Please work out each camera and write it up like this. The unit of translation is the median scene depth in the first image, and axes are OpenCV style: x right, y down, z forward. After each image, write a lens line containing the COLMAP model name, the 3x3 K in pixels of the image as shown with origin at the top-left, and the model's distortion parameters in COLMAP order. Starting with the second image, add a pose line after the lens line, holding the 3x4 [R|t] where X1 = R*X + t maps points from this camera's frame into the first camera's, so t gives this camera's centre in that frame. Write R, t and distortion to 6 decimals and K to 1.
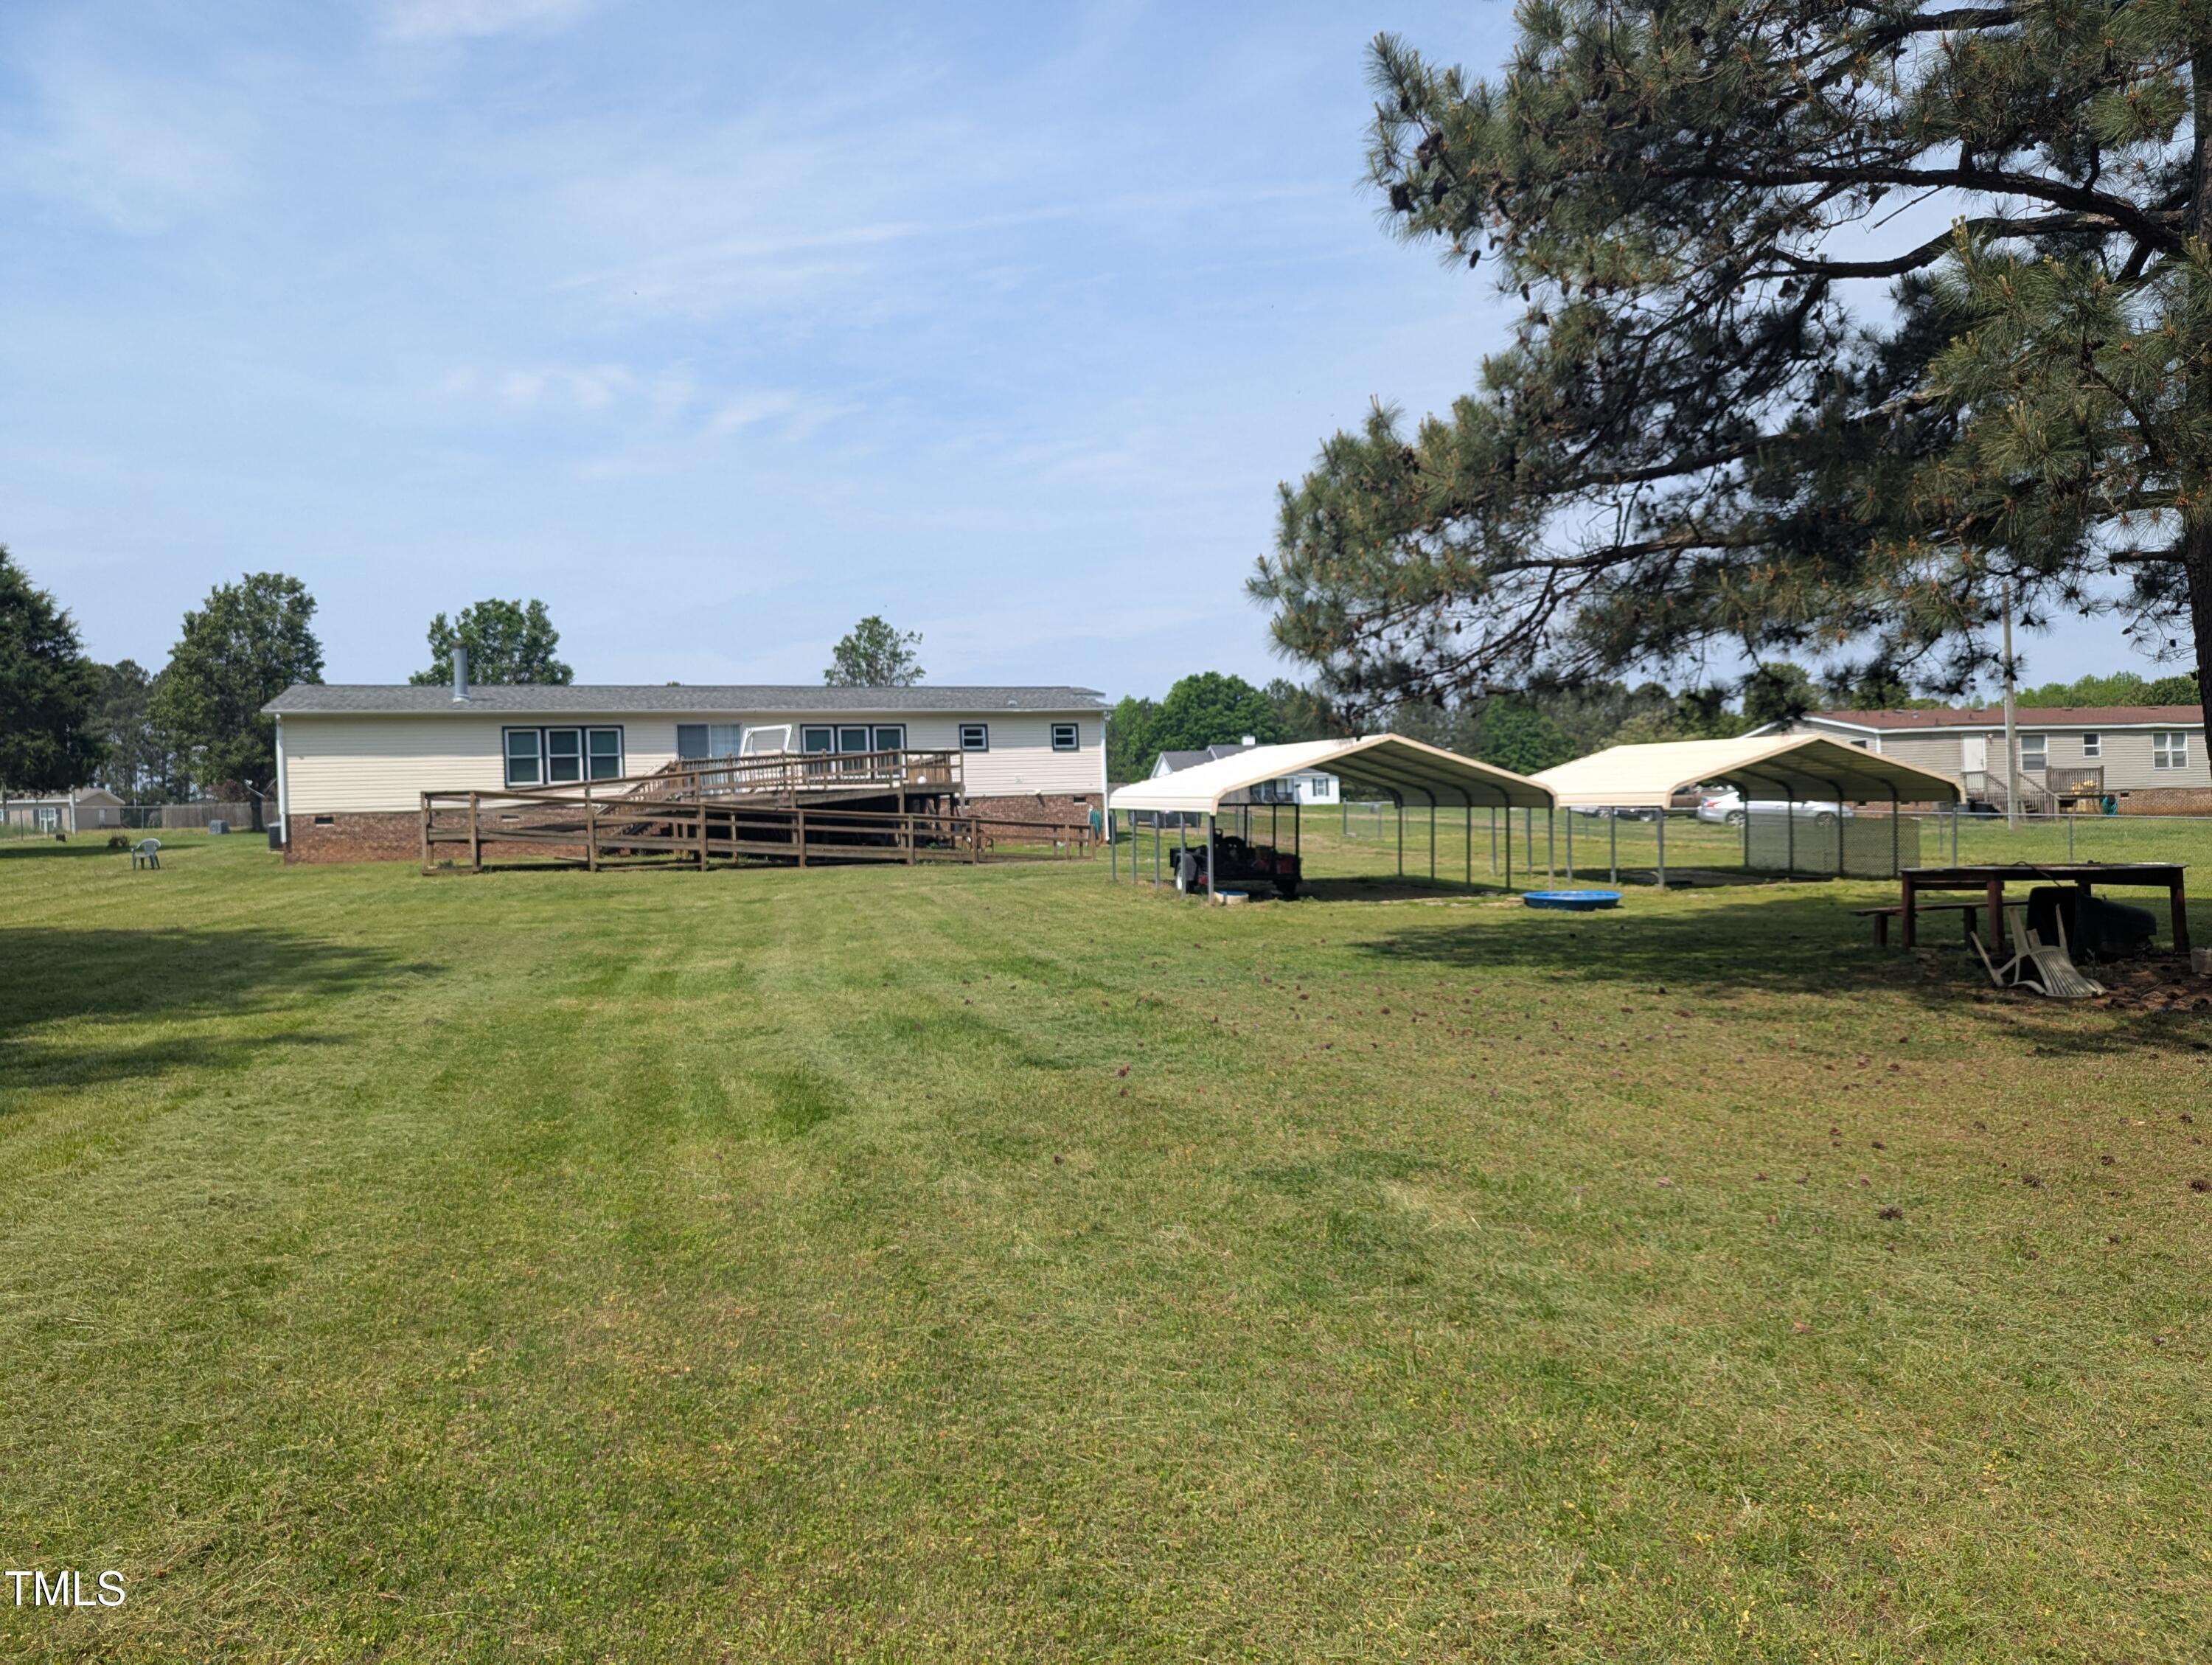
lens RADIAL K [[1557.5, 0, 1106.4], [0, 1557.5, 826.1], [0, 0, 1]] dist [0.031852, -0.007285]
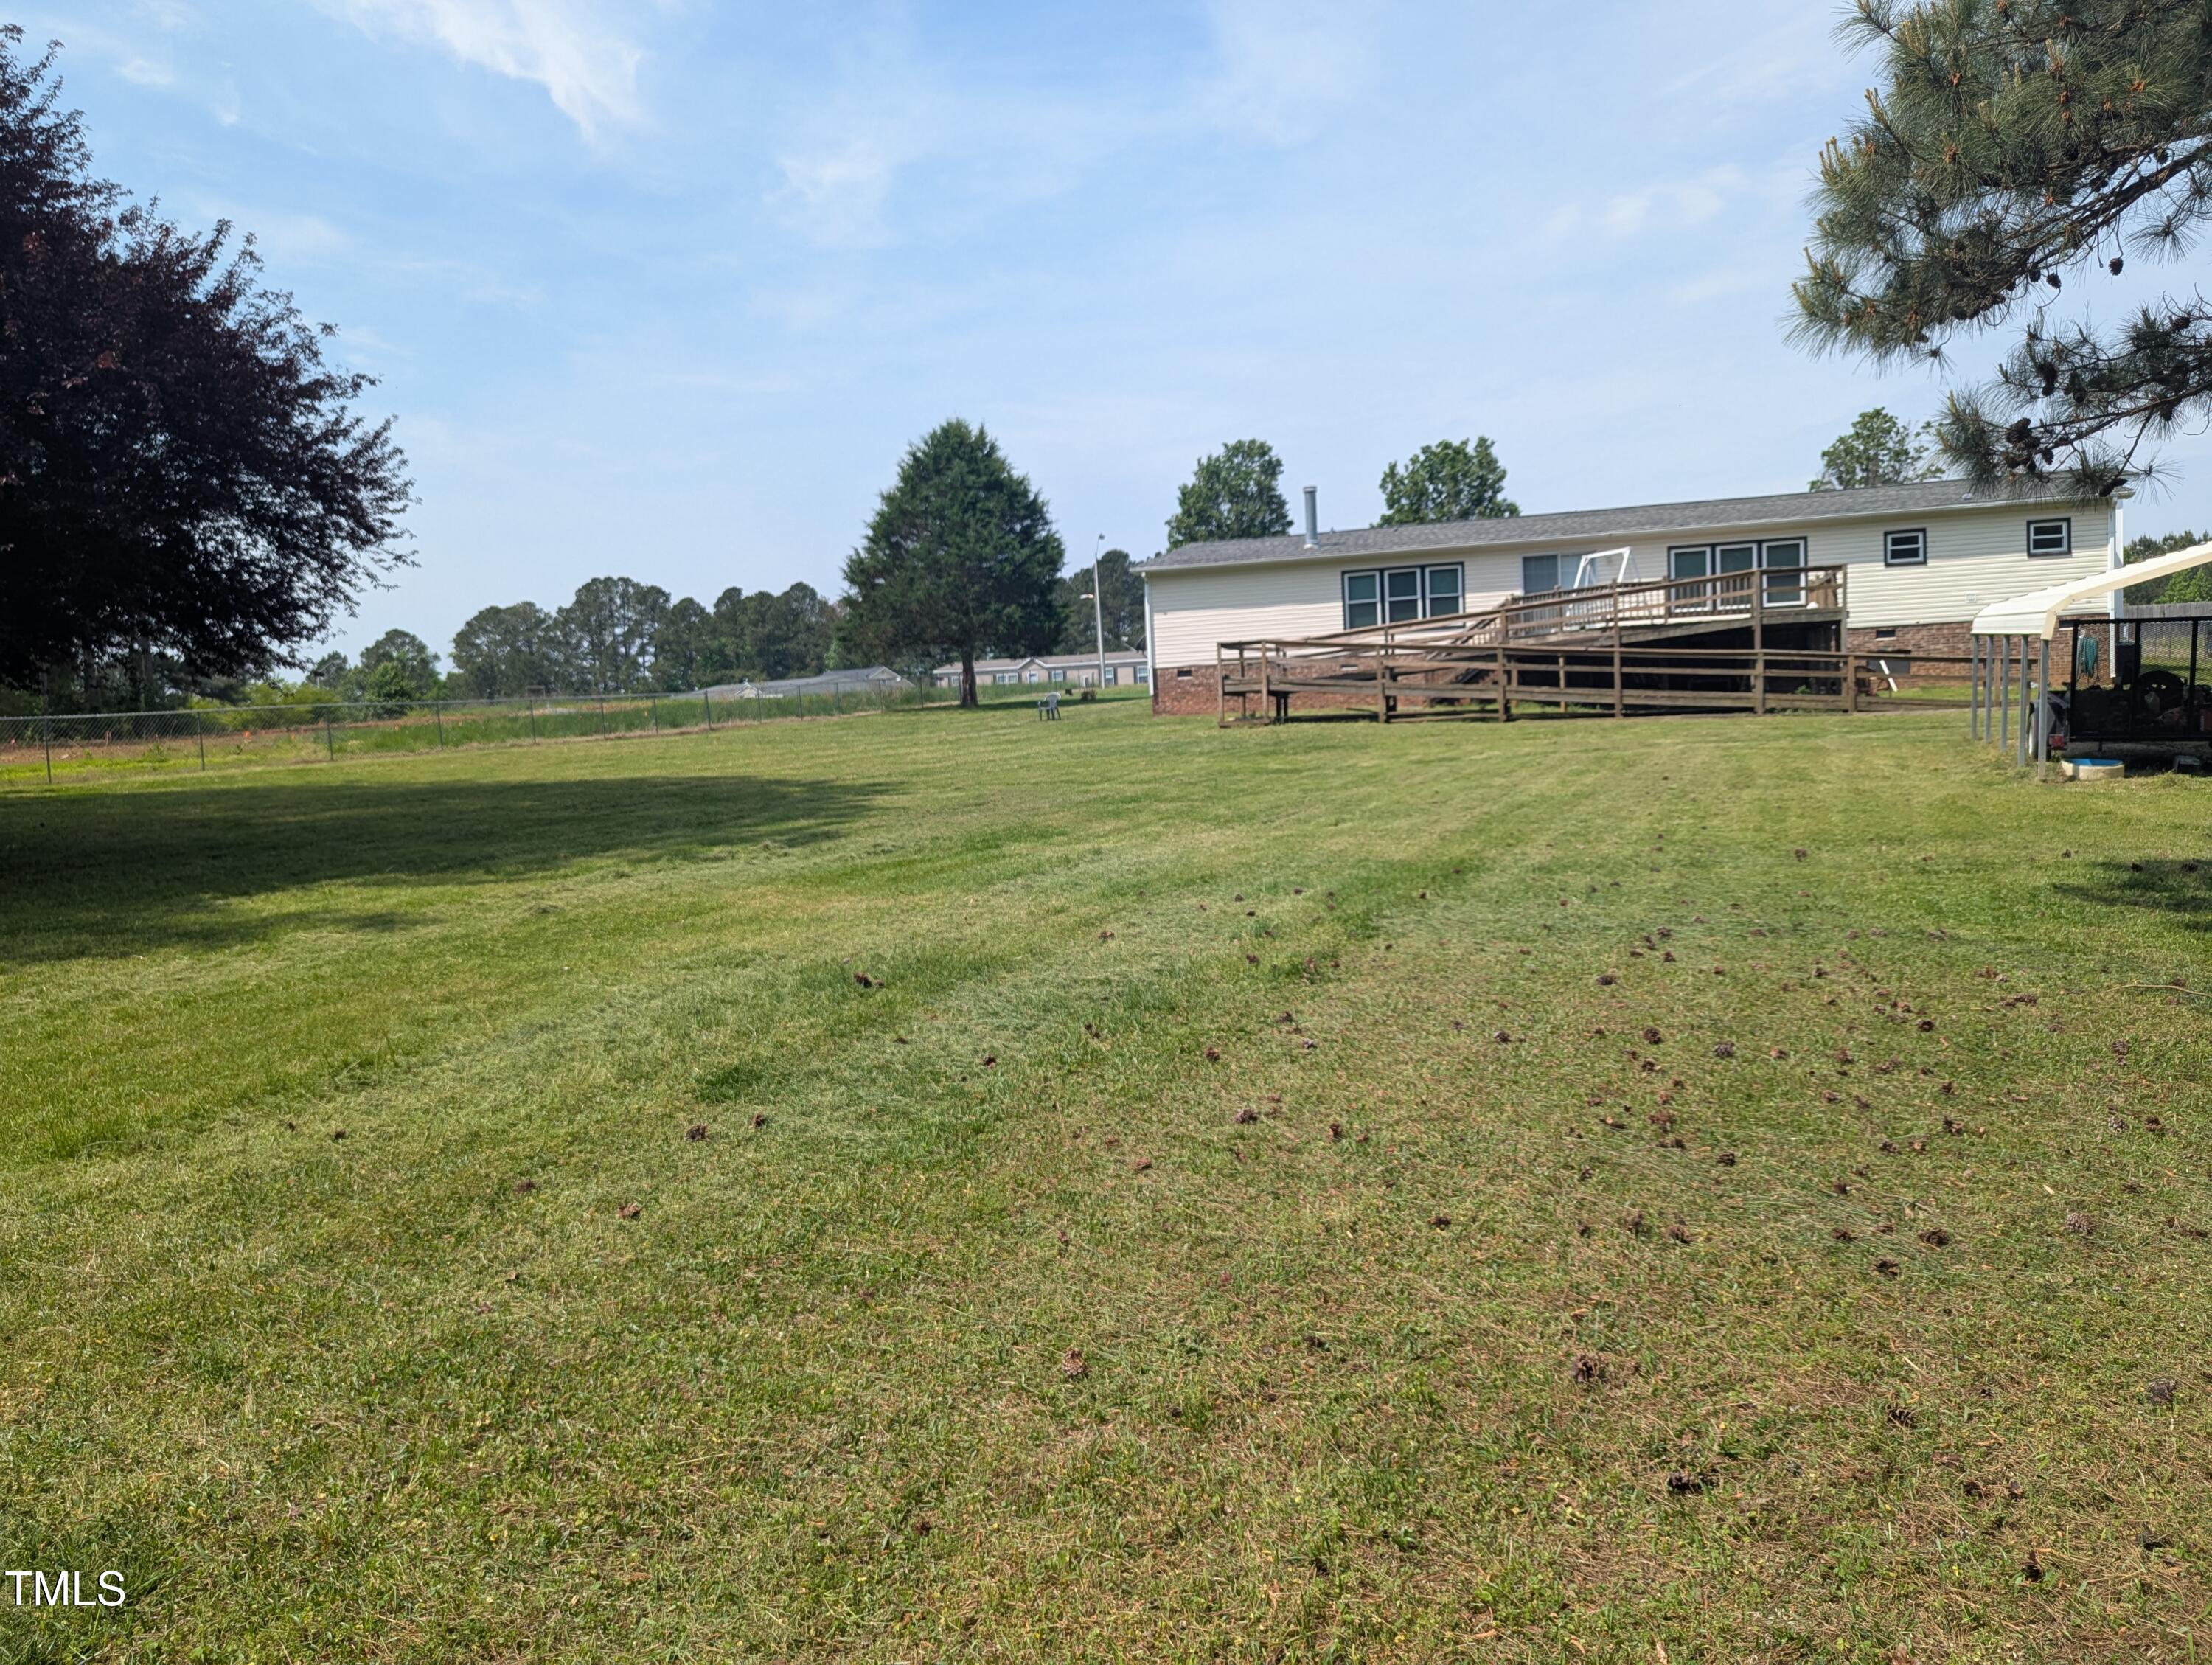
lens RADIAL K [[1557.5, 0, 1109.6], [0, 1557.5, 830.6], [0, 0, 1]] dist [0.031852, -0.007285]
pose [[0.785292, 0.043425, -0.617601, 0.097240], [0.019132, 0.995359, 0.094313, 0.001747], [0.618830, -0.085879, 0.780816, 0.149302]]
